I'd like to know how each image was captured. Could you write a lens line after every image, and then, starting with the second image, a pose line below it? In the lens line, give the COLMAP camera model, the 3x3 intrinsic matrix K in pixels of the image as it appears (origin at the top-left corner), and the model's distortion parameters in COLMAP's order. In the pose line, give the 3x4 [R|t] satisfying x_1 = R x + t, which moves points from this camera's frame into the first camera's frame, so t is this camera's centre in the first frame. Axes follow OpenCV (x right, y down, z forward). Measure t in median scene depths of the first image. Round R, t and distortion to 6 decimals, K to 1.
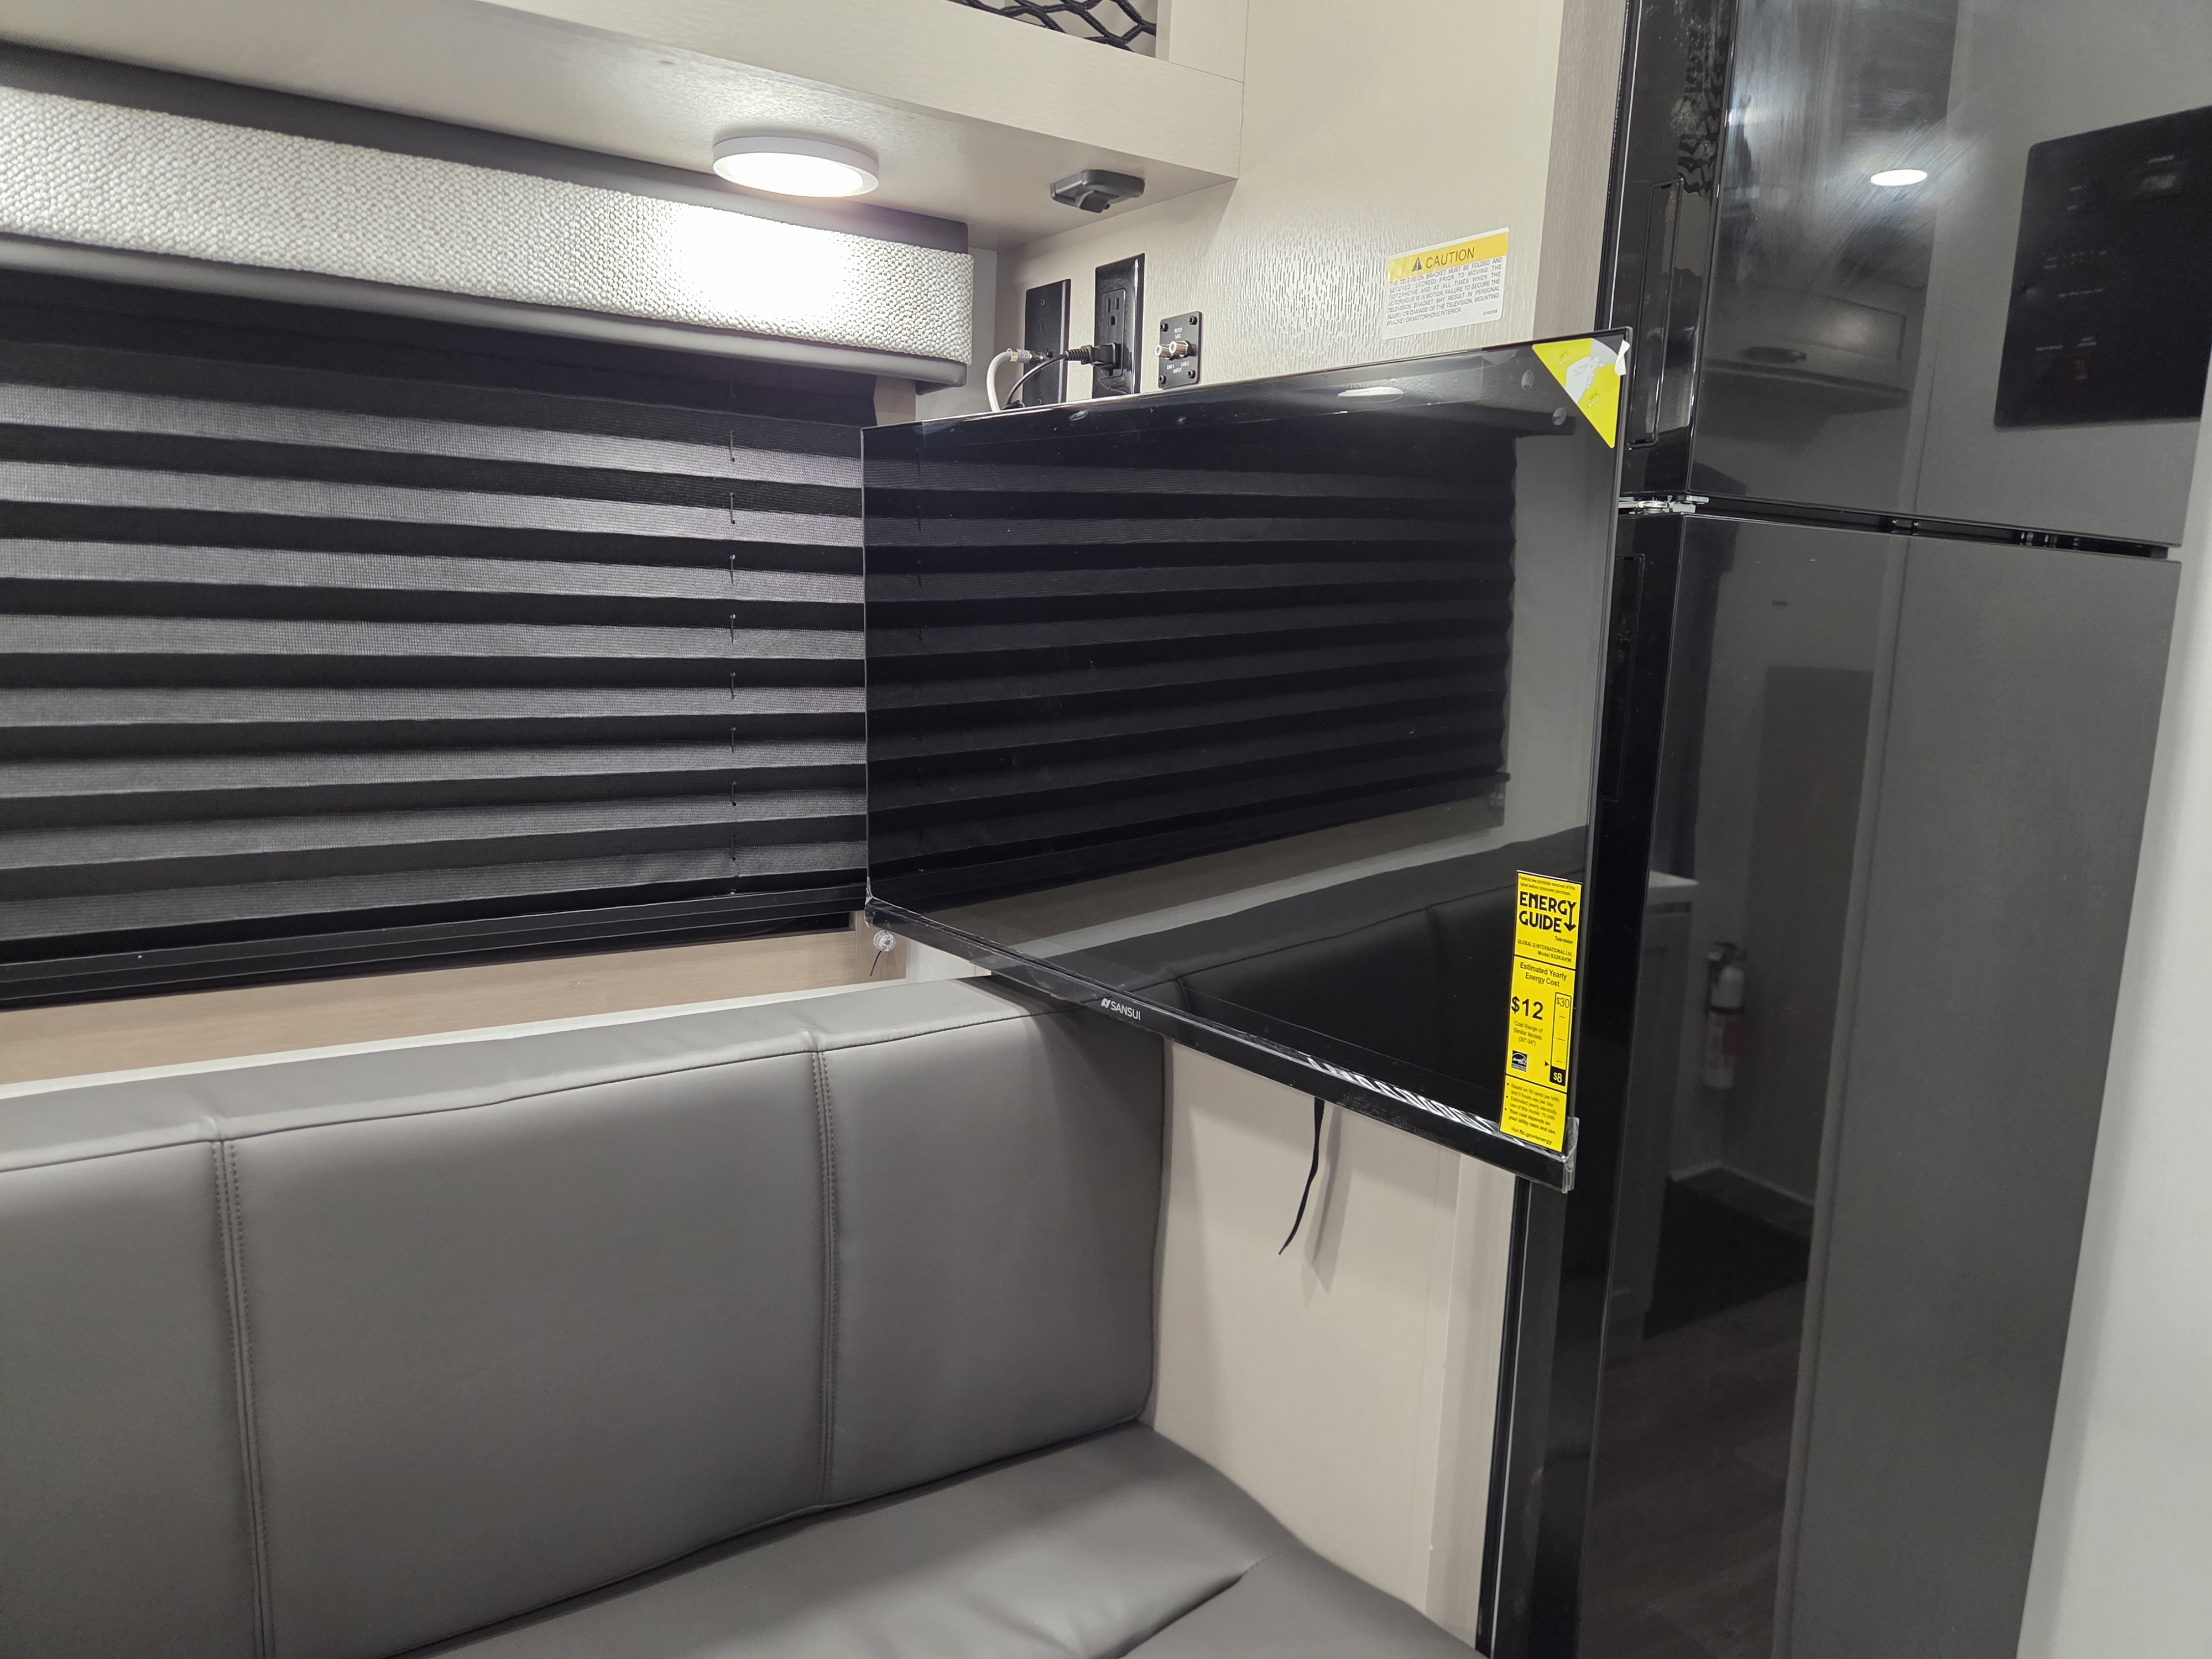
lens RADIAL K [[1486.4, 0, 1104.7], [0, 1486.4, 820.2], [0, 0, 1]] dist [0.063743, -0.062510]
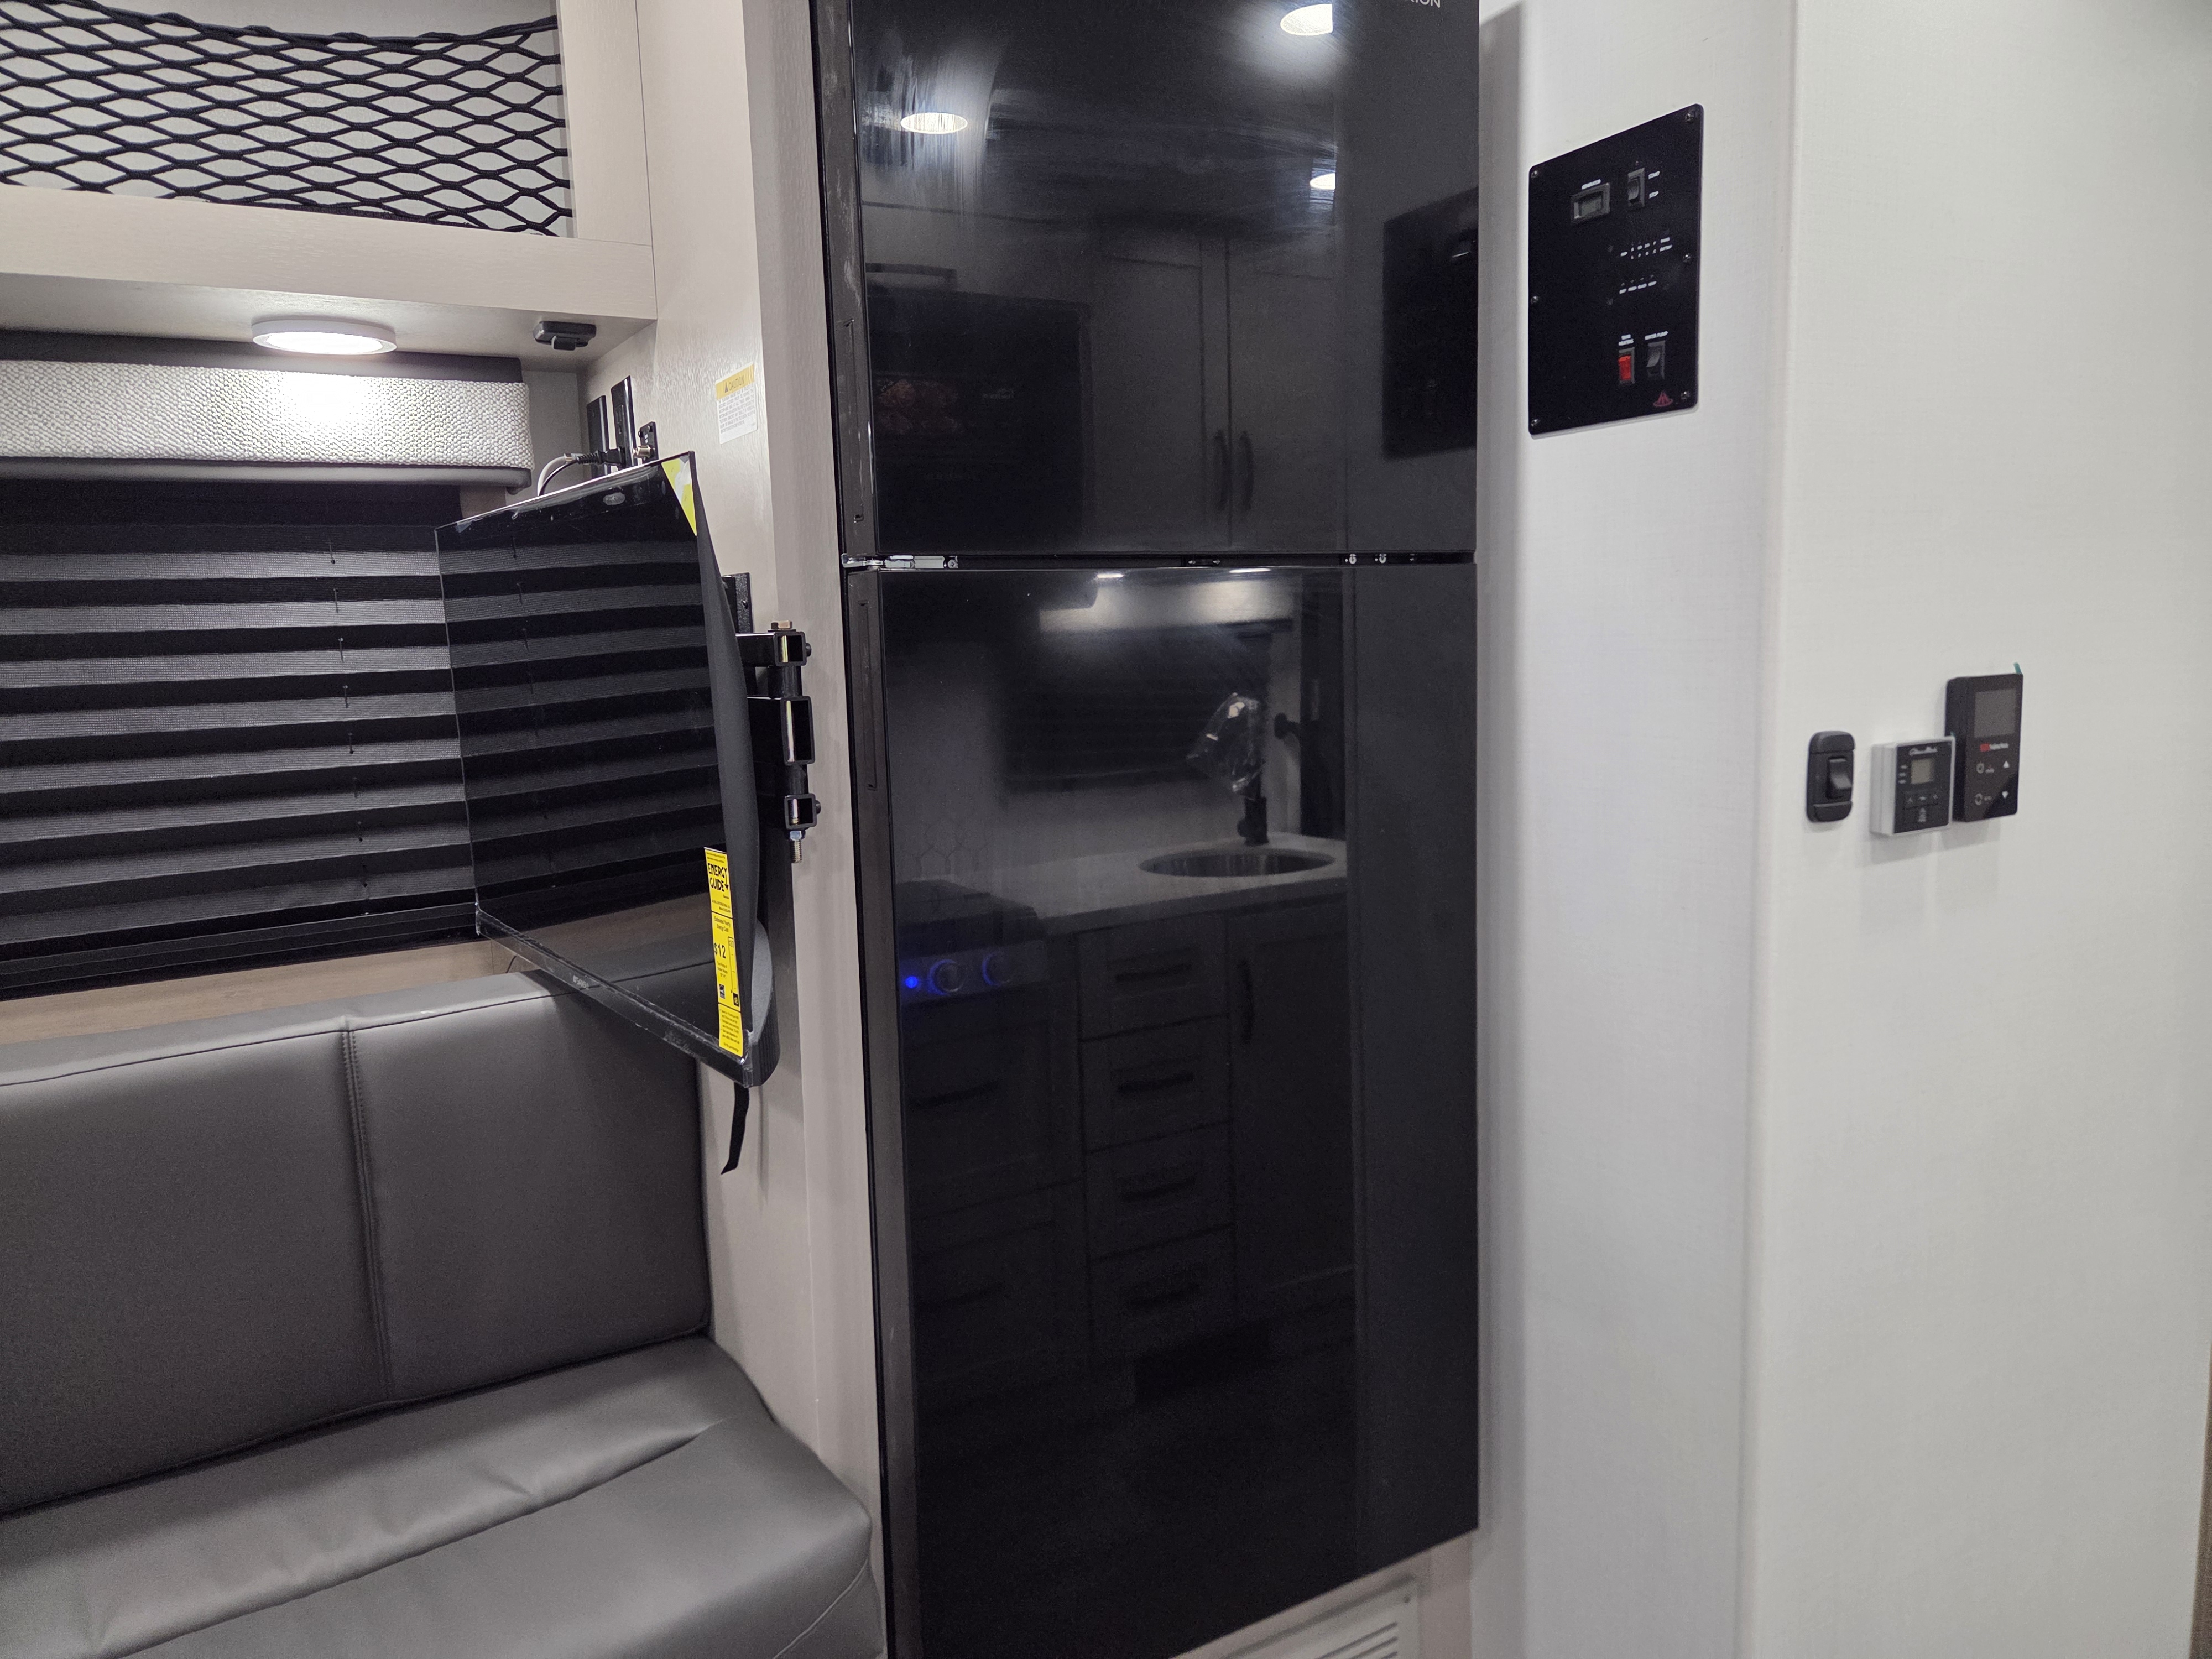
lens RADIAL K [[1509.6, 0, 1107.6], [0, 1509.6, 784.4], [0, 0, 1]] dist [0.063548, -0.065945]
pose [[0.995840, -0.063868, -0.064990, 0.499857], [0.061148, 0.997201, -0.043016, 0.039379], [0.067556, 0.038863, 0.996958, -0.227630]]
